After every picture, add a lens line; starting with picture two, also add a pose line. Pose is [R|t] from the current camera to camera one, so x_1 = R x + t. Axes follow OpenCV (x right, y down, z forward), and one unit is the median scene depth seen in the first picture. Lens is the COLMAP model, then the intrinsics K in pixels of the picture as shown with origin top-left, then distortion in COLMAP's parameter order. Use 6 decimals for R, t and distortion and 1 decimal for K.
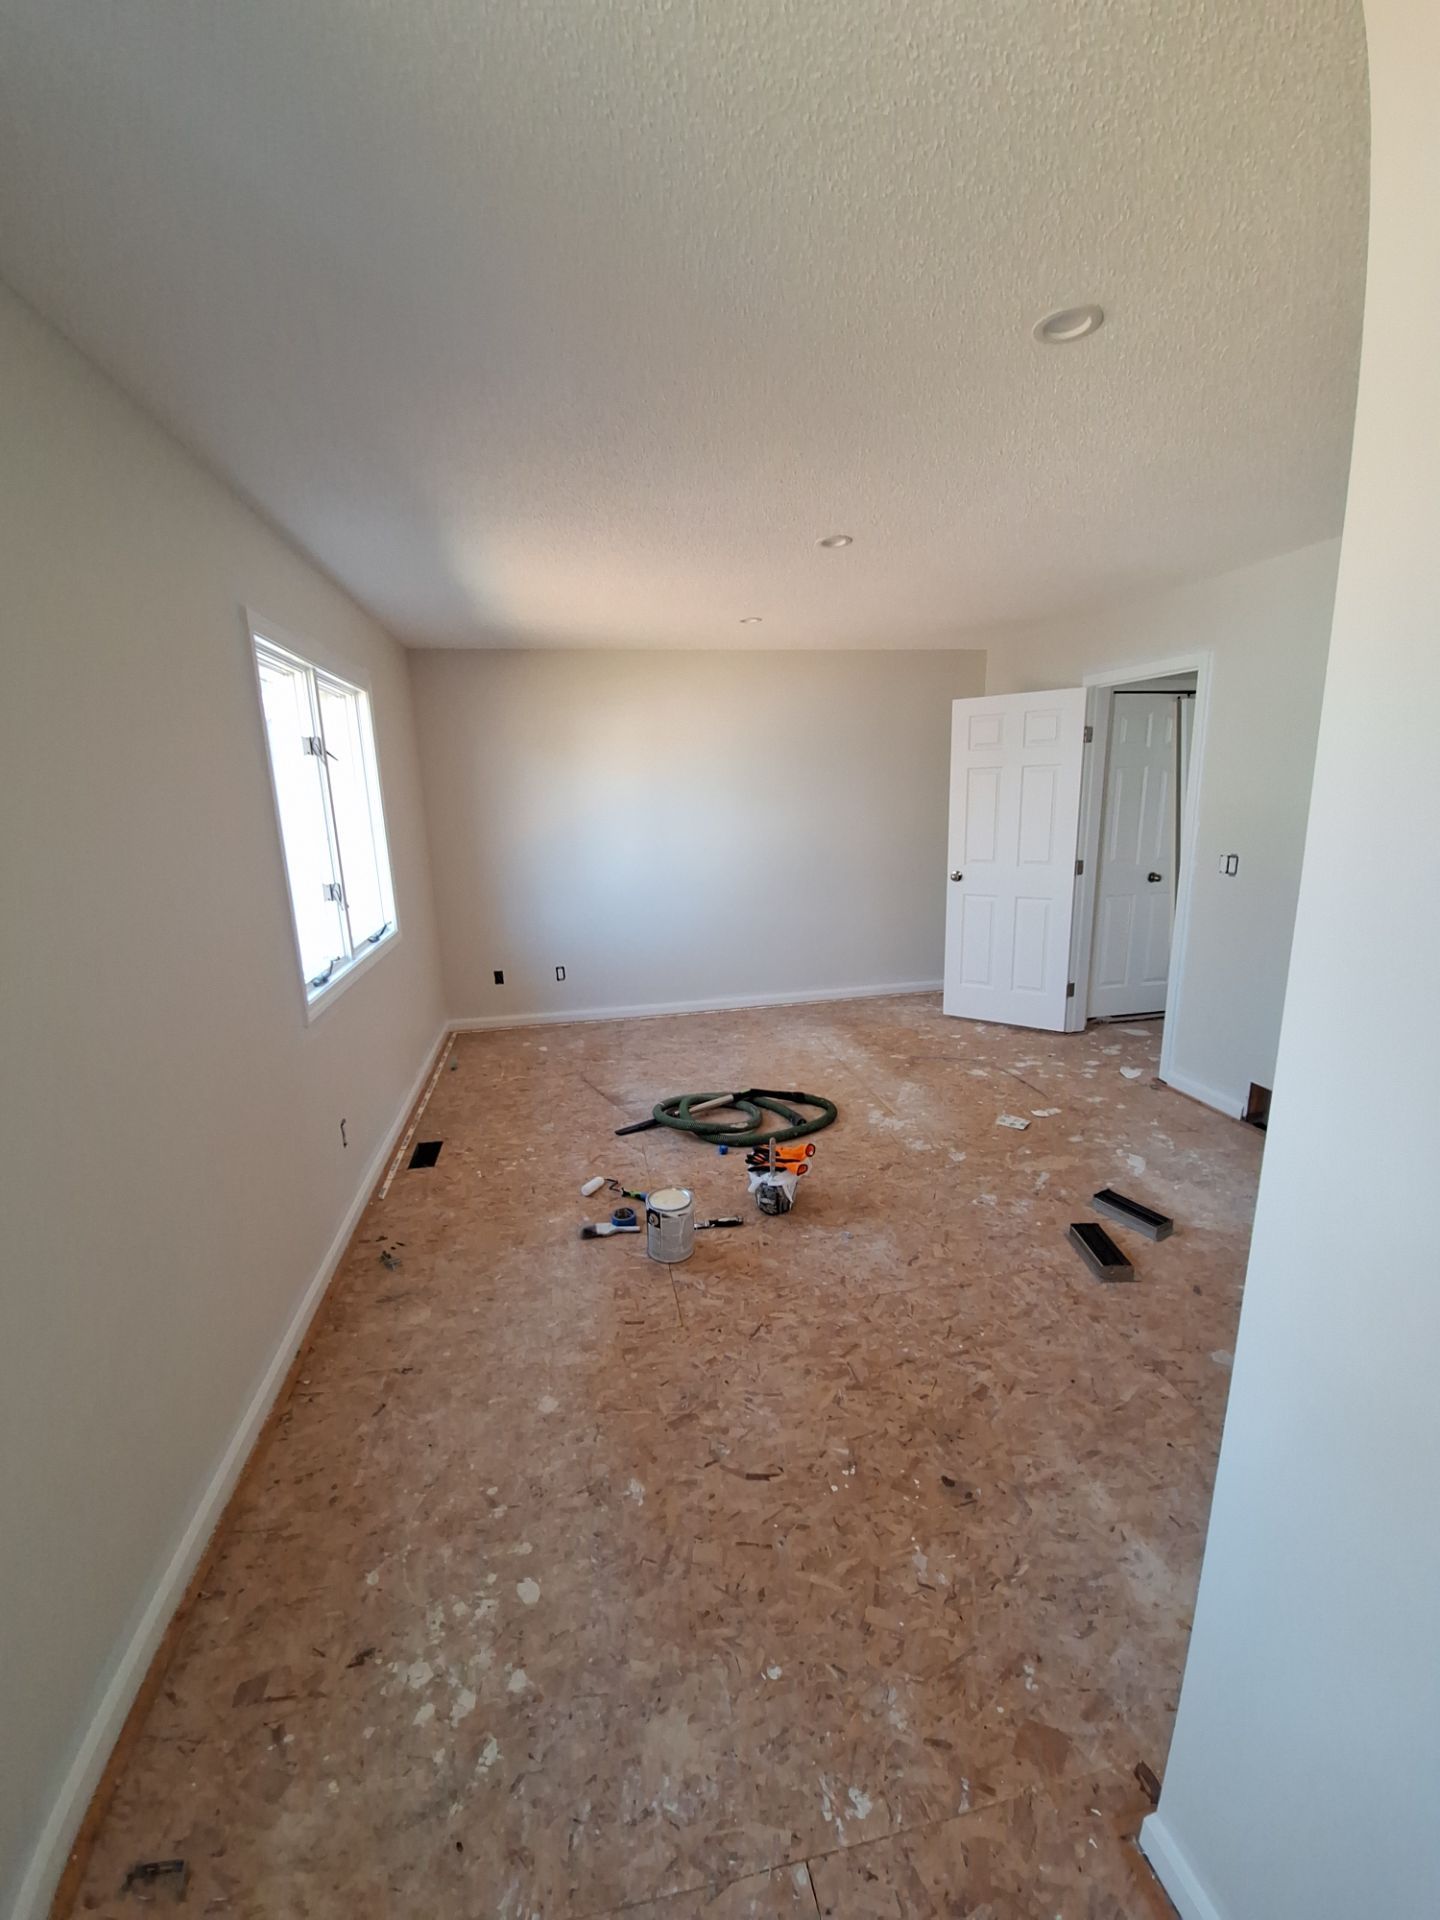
lens RADIAL K [[750.8, 0, 718.8], [0, 750.8, 949.7], [0, 0, 1]] dist [0.002097, -0.012201]
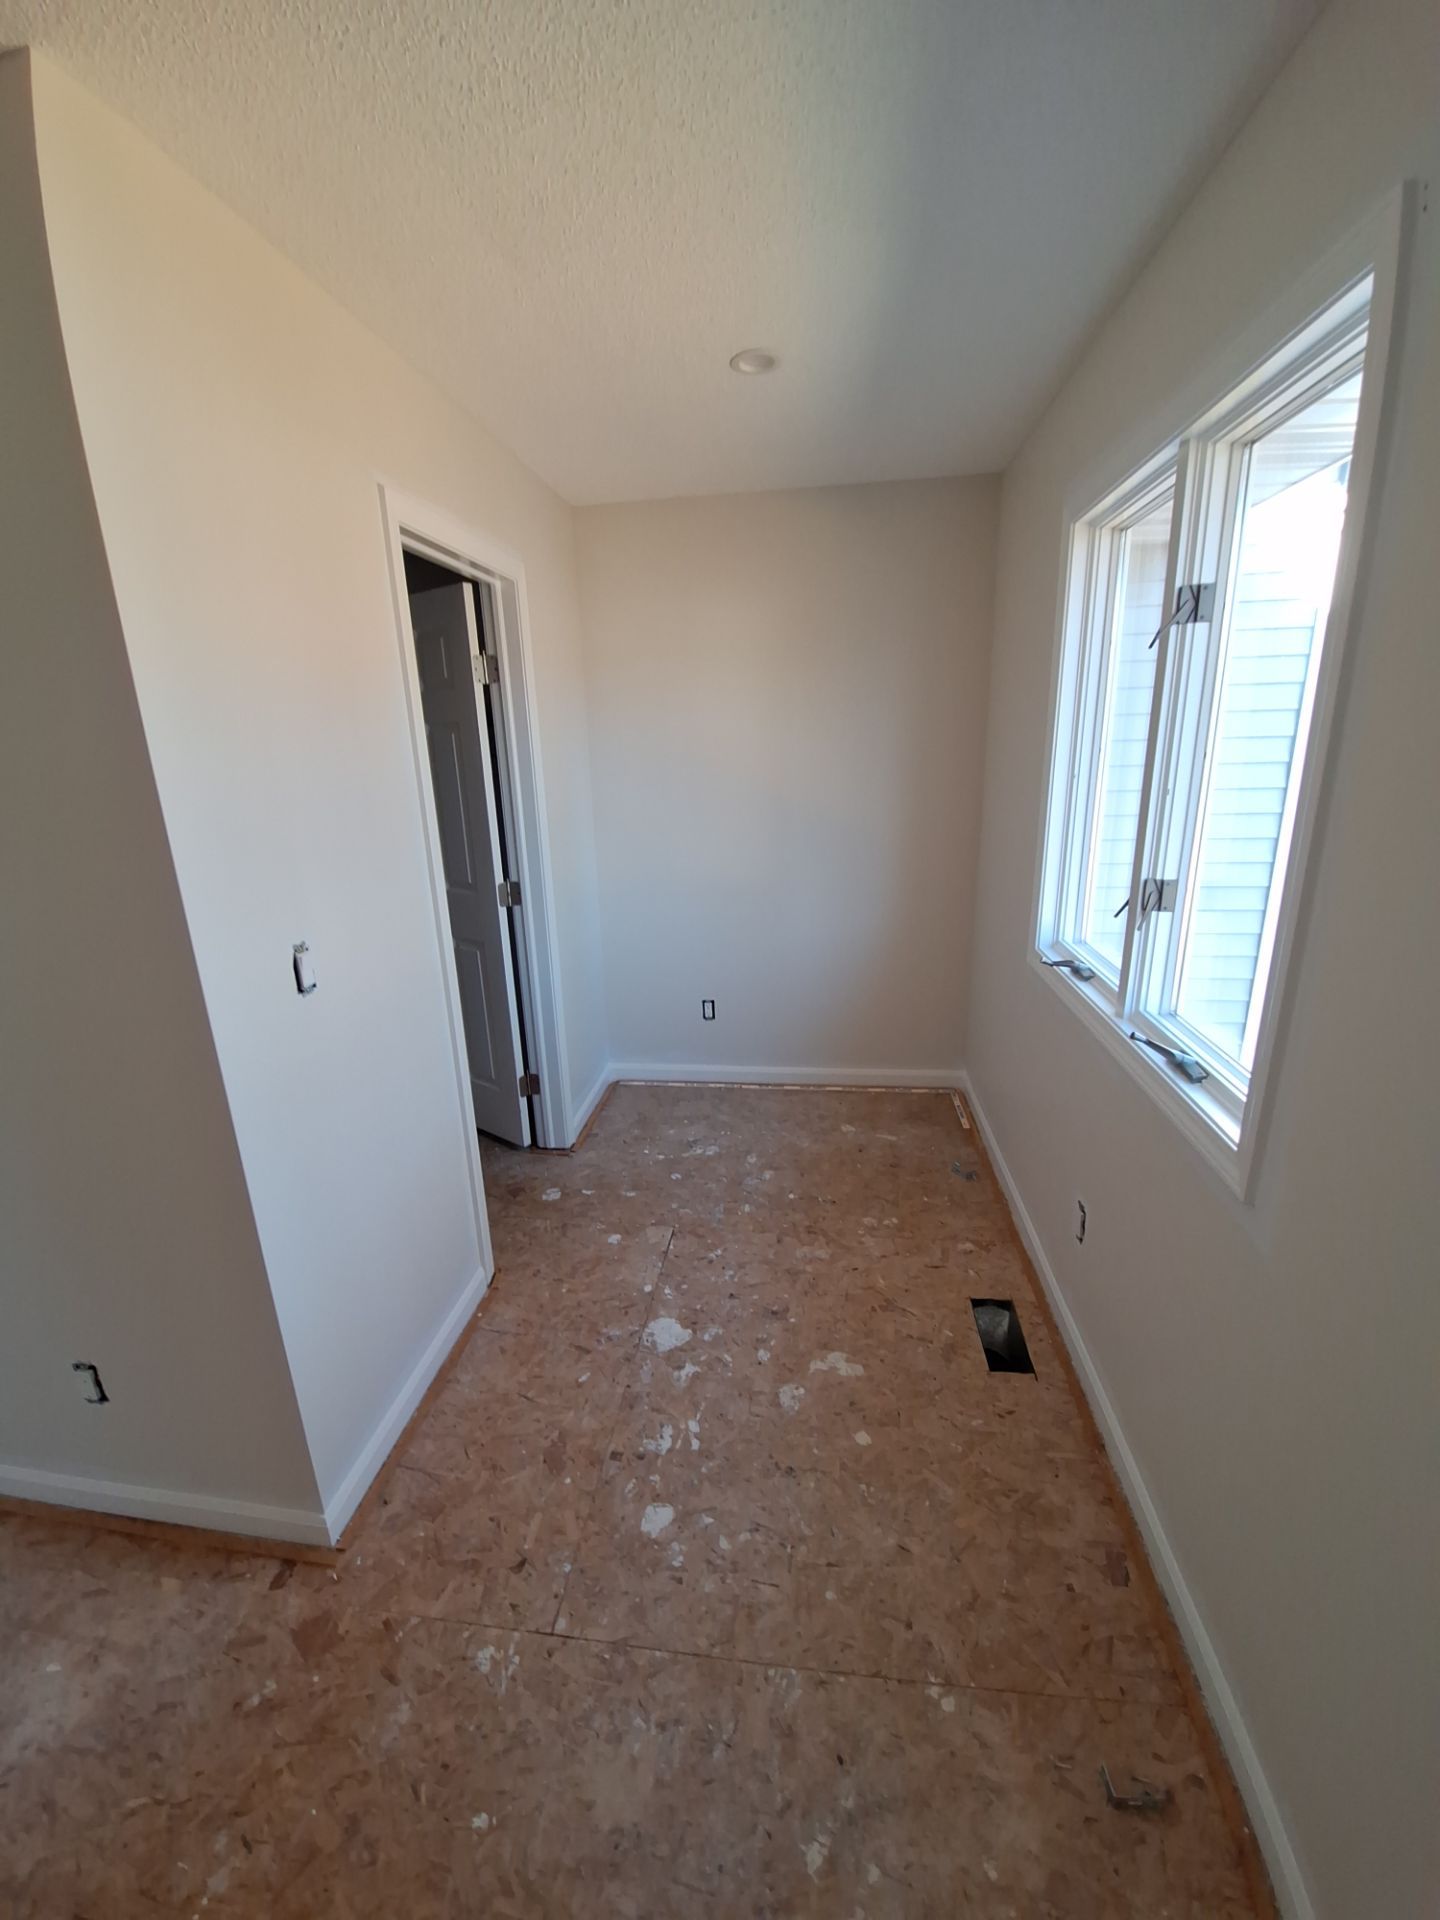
lens RADIAL K [[750.8, 0, 718.8], [0, 750.8, 949.7], [0, 0, 1]] dist [0.002097, -0.012201]
pose [[-0.945176, -0.034359, 0.324747, -0.440404], [0.119716, 0.888759, 0.442465, -0.238387], [-0.303825, 0.457085, -0.835921, 1.250139]]
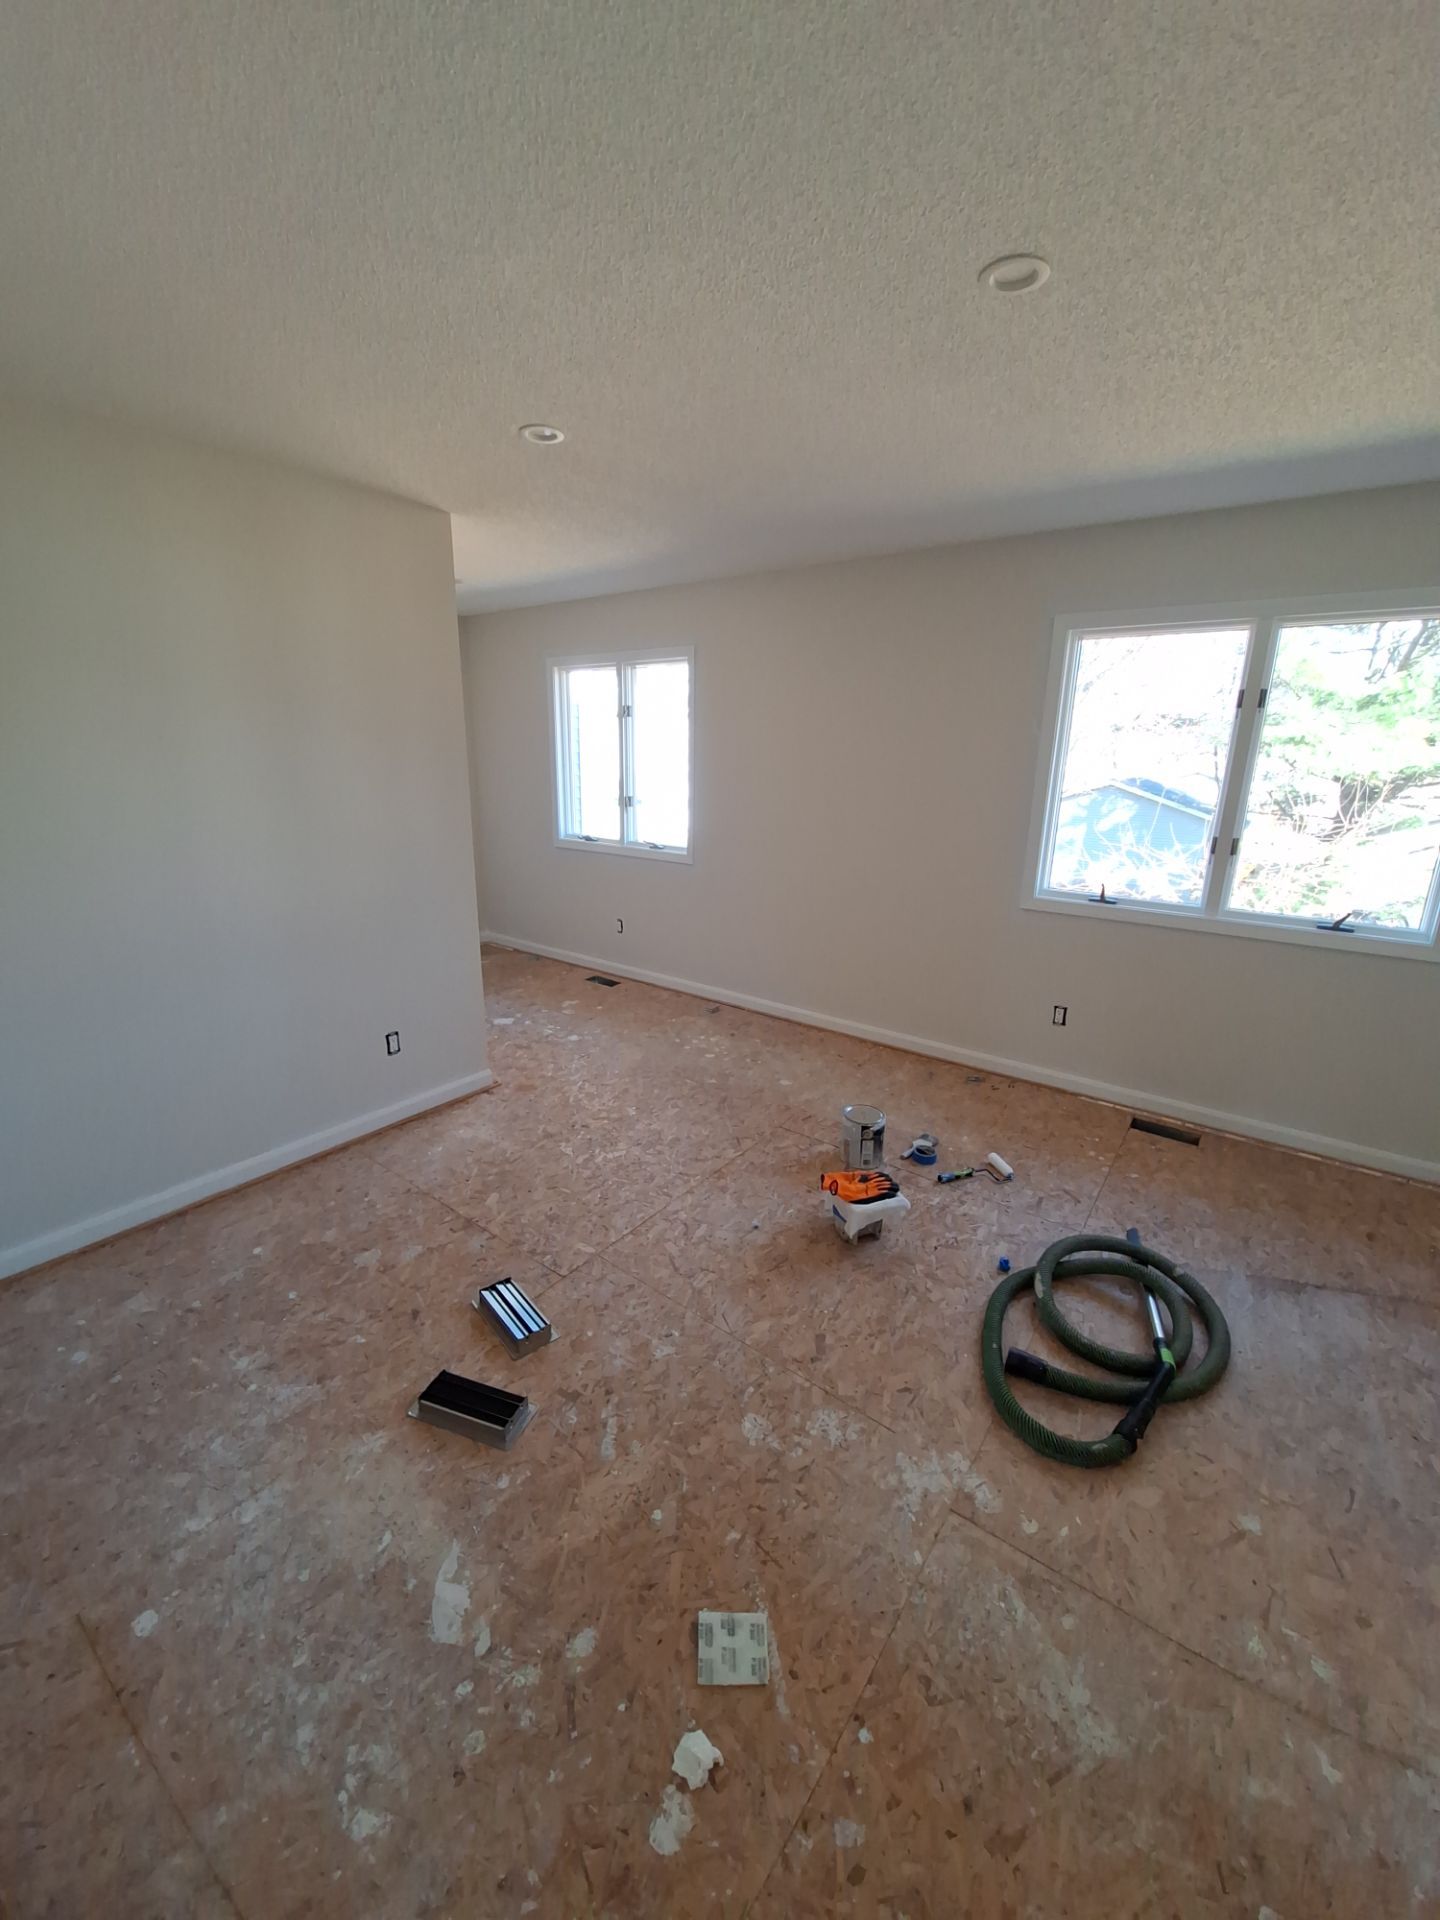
lens RADIAL K [[750.8, 0, 718.8], [0, 750.8, 949.7], [0, 0, 1]] dist [0.002097, -0.012201]
pose [[-0.741518, 0.191661, -0.642975, 1.612319], [-0.133858, 0.896803, 0.421696, -0.703249], [0.657444, 0.398762, -0.639340, 3.070858]]
